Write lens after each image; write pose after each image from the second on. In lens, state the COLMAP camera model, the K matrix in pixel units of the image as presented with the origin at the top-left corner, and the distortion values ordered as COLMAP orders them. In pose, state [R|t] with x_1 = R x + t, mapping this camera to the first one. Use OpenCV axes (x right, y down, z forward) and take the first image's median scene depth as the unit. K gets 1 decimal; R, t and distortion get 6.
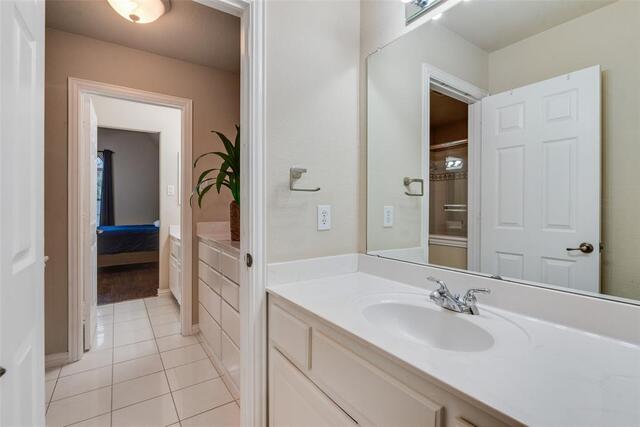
lens RADIAL K [[260.6, 0, 320.8], [0, 260.6, 209.1], [0, 0, 1]] dist [-0.000586, -0.000087]
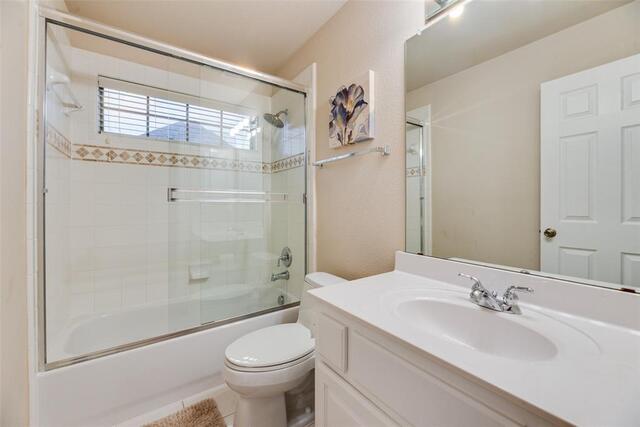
lens RADIAL K [[250.6, 0, 319.6], [0, 250.6, 203.7], [0, 0, 1]] dist [-0.054729, -0.000100]
pose [[0.998121, 0.000030, -0.061266, -0.074249], [0.000155, 0.999995, 0.003025, -0.000378], [0.061266, -0.003029, 0.998117, 0.085754]]
